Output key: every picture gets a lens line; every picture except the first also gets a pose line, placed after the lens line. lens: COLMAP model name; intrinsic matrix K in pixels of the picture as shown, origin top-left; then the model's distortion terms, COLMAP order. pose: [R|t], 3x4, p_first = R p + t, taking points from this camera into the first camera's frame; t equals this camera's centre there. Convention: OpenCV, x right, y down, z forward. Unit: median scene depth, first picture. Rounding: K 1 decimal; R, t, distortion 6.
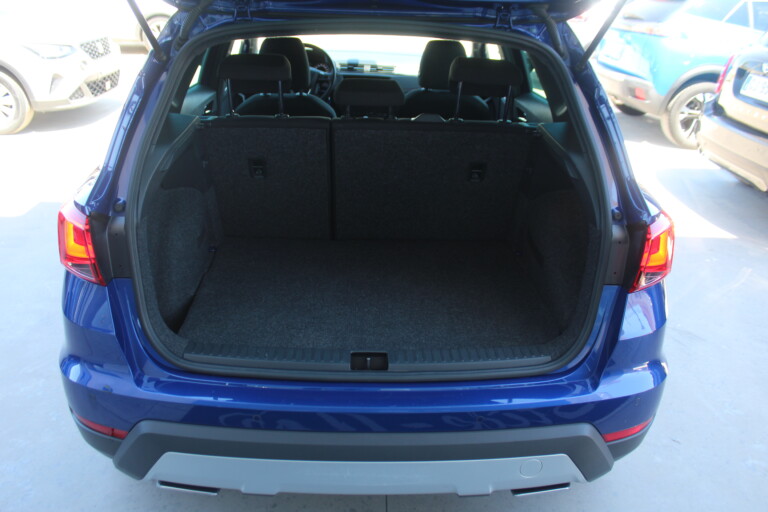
lens RADIAL K [[628.8, 0, 387.3], [0, 628.8, 252.7], [0, 0, 1]] dist [-0.131042, 0.080789]
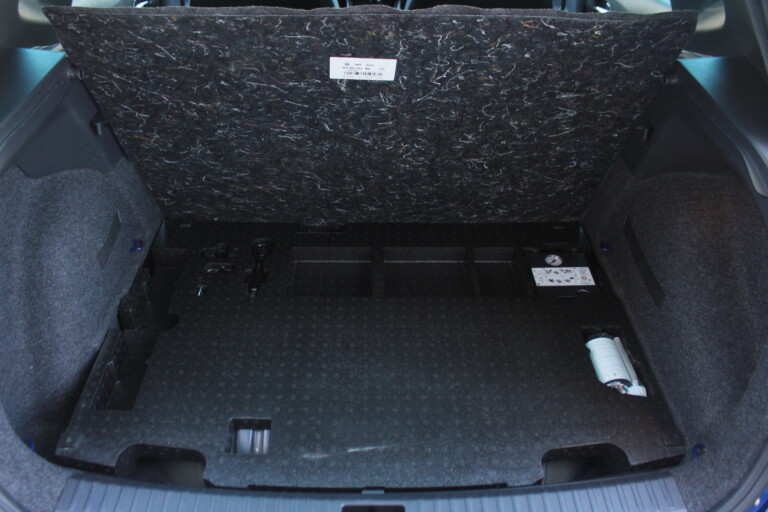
lens RADIAL K [[628.8, 0, 386.4], [0, 628.8, 257.2], [0, 0, 1]] dist [-0.131042, 0.080789]
pose [[0.999773, -0.002444, -0.021180, -0.005326], [0.007247, 0.973210, 0.229803, -0.186896], [0.020051, -0.229904, 0.973007, 0.483237]]
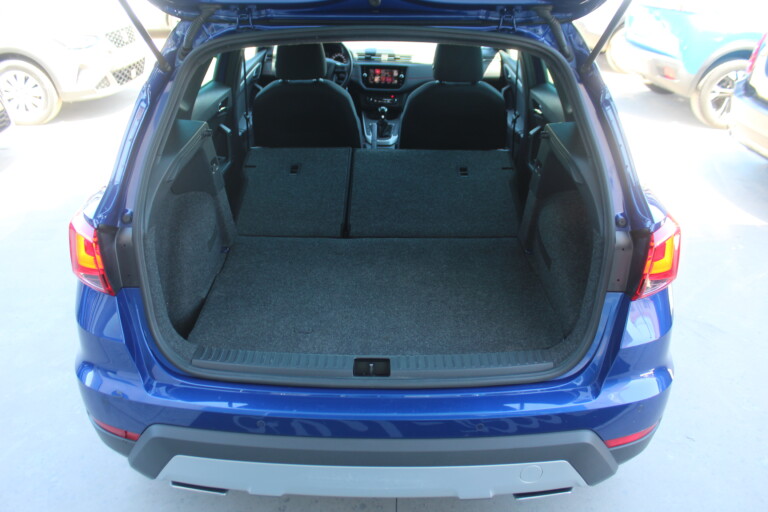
lens RADIAL K [[628.8, 0, 380.9], [0, 628.8, 258.0], [0, 0, 1]] dist [-0.131042, 0.080789]
pose [[0.998500, -0.005497, -0.054478, 0.039364], [0.007607, 0.999226, 0.038588, -0.040404], [0.054224, -0.038945, 0.997769, -0.006648]]
